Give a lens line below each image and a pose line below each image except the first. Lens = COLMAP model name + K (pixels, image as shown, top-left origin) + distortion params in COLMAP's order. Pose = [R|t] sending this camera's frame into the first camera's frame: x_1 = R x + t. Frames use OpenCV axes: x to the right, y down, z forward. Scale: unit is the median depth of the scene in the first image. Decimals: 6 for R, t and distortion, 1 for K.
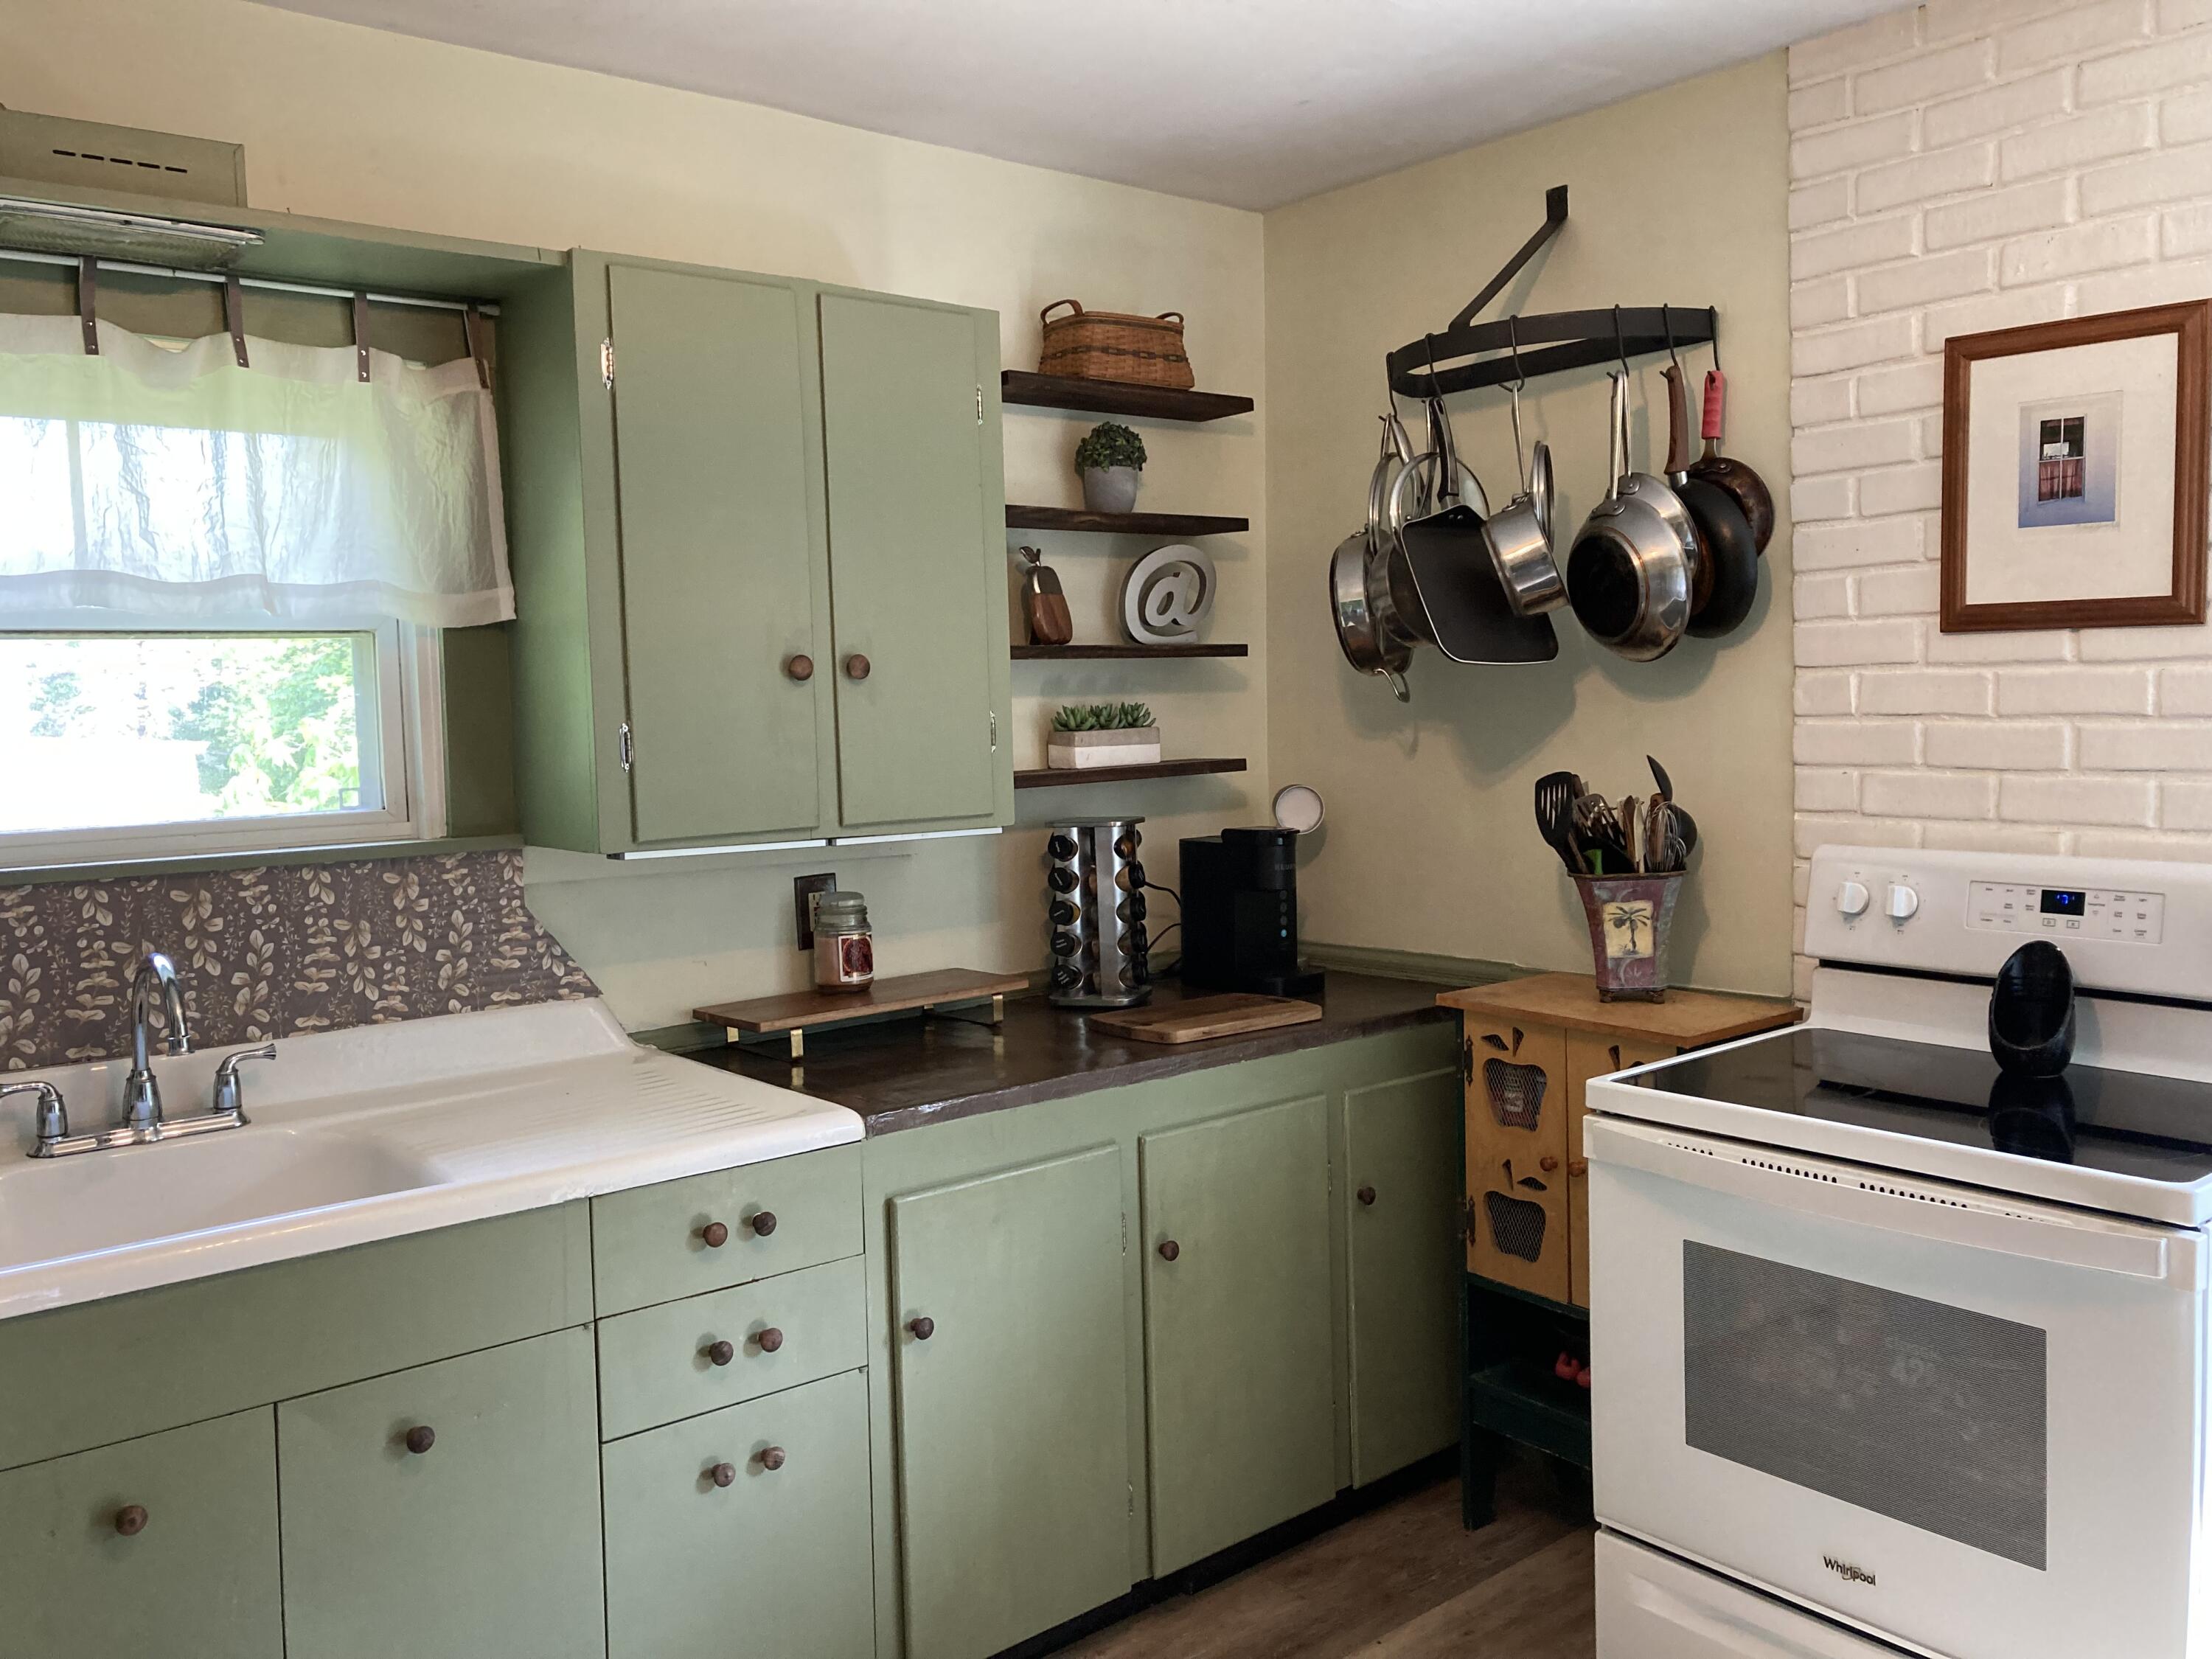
lens RADIAL K [[1784.5, 0, 1097.4], [0, 1784.5, 827.8], [0, 0, 1]] dist [0.039706, -0.050921]
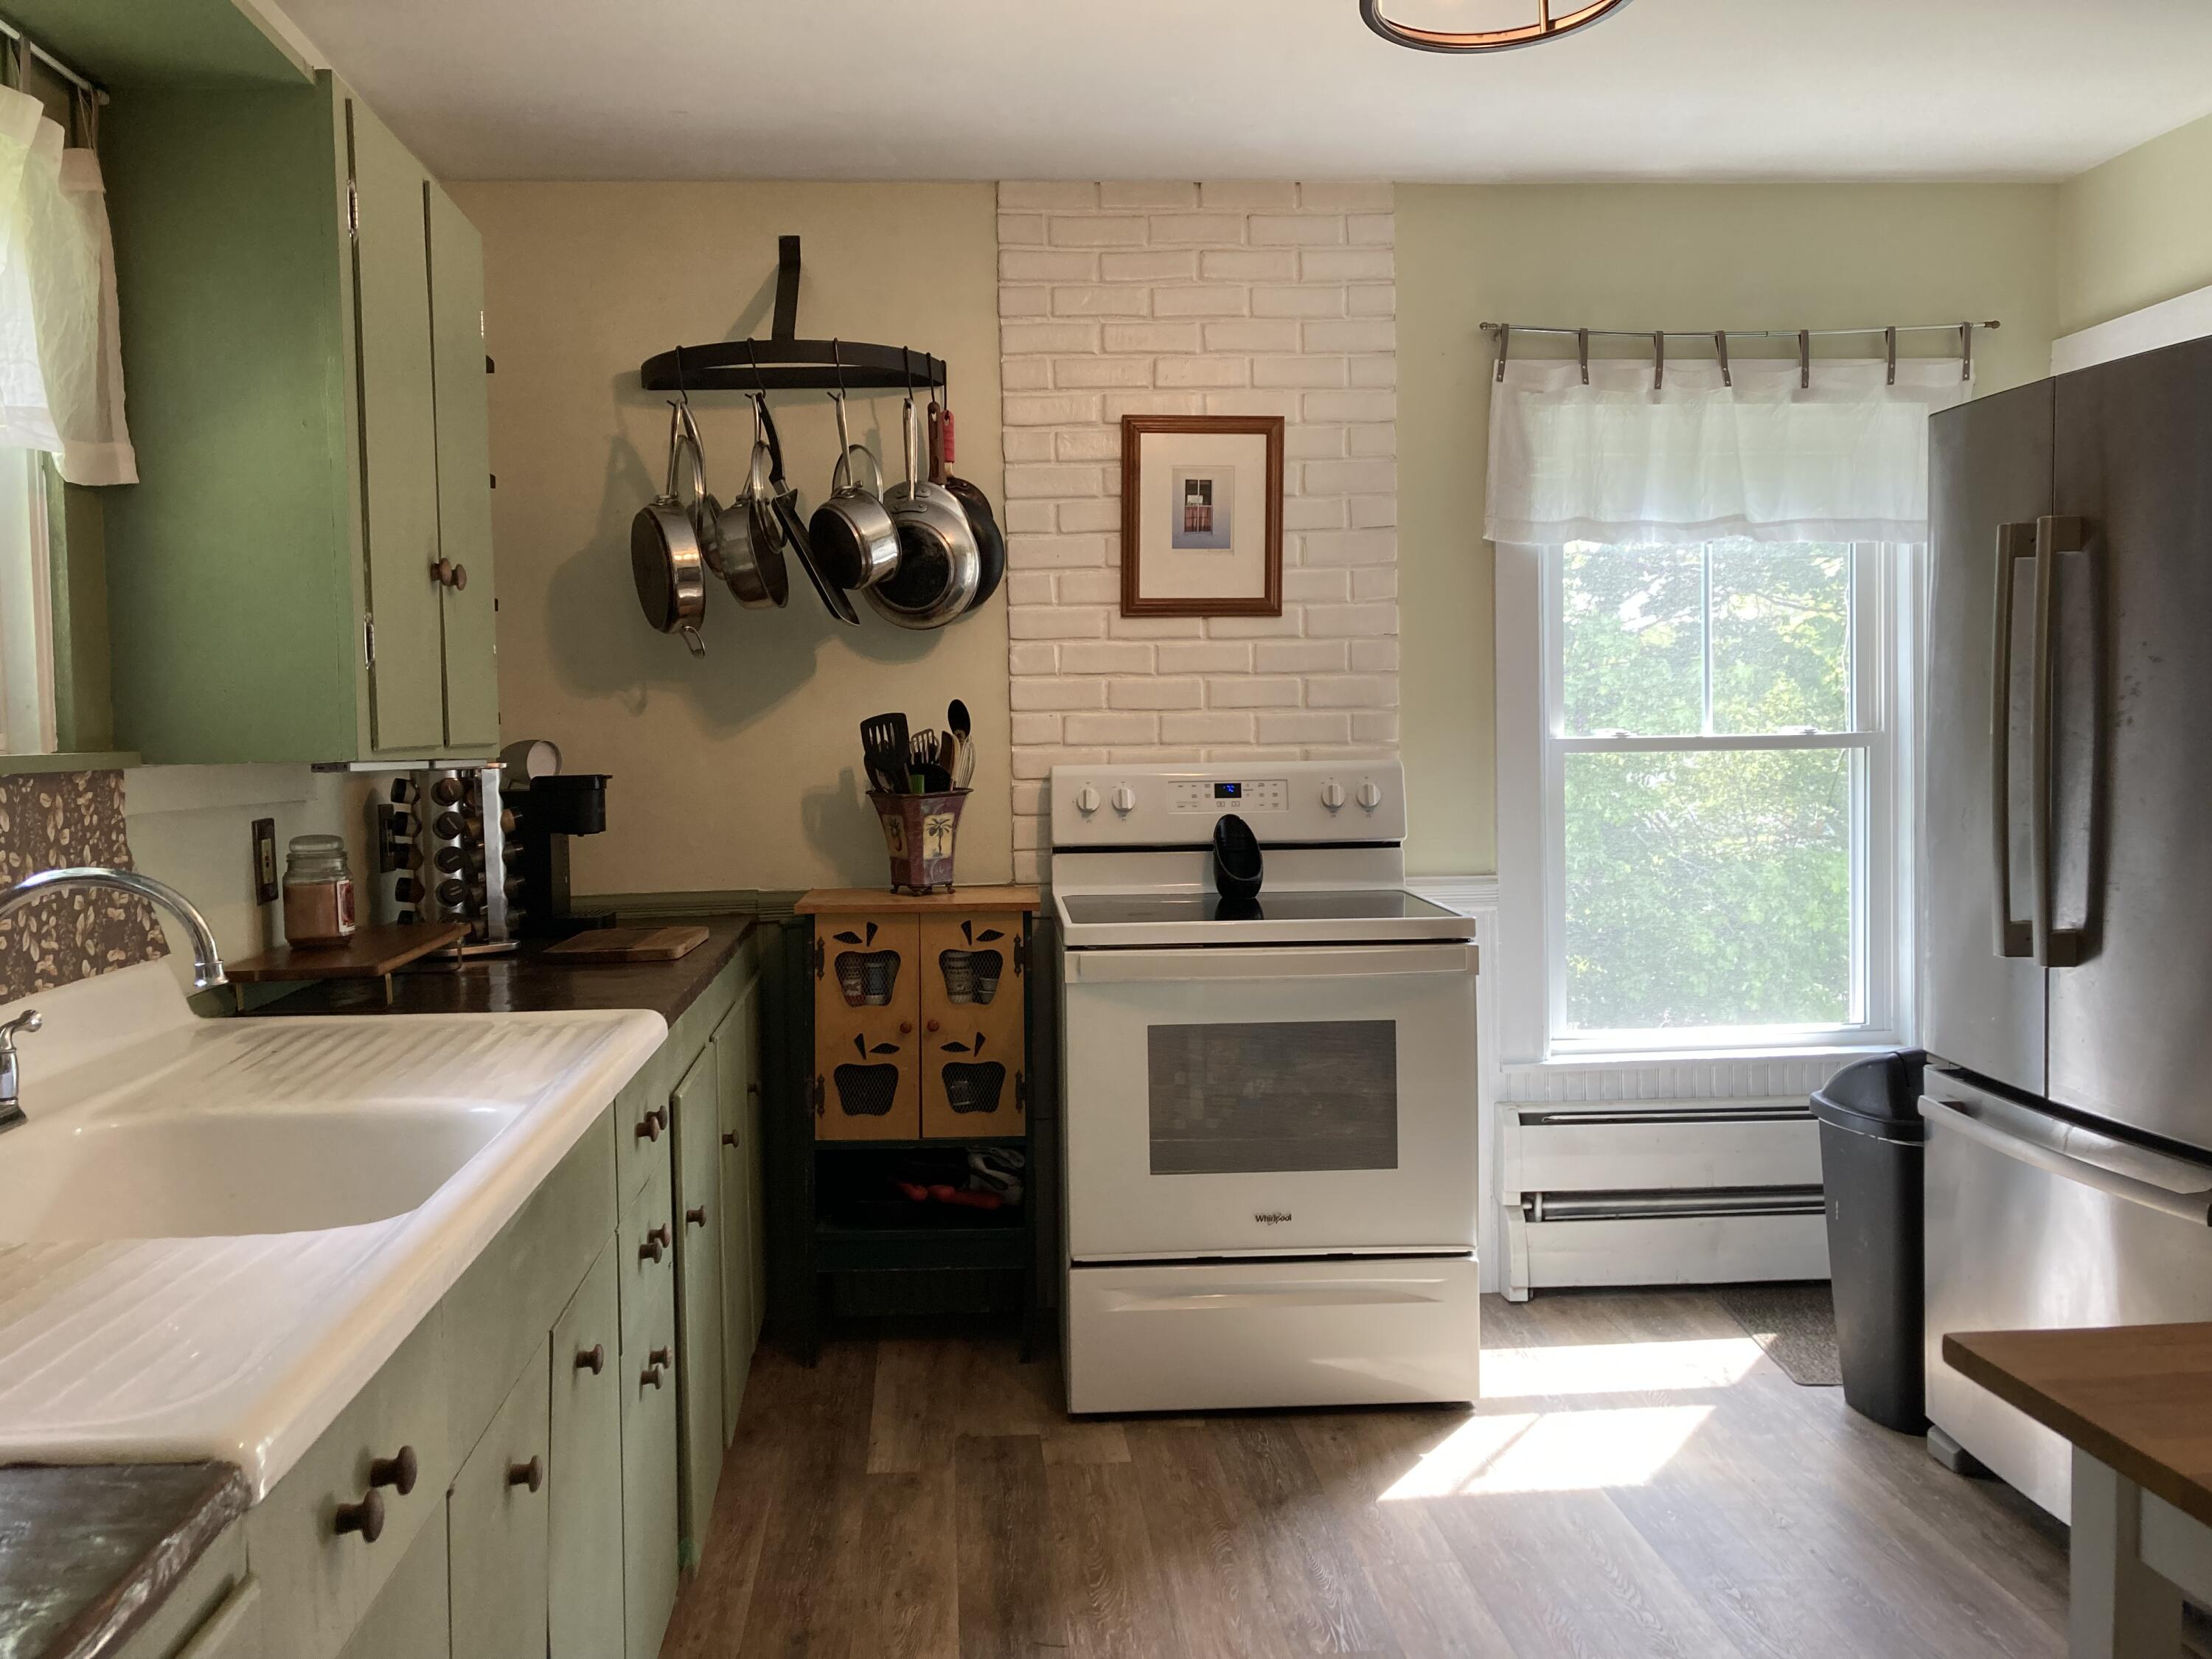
lens RADIAL K [[1784.5, 0, 1042.9], [0, 1784.5, 833.8], [0, 0, 1]] dist [0.039706, -0.050921]
pose [[0.595581, -0.032939, 0.802619, -0.728565], [0.059238, 0.998239, -0.002990, 0.067338], [-0.801108, 0.049326, 0.596484, 0.193434]]
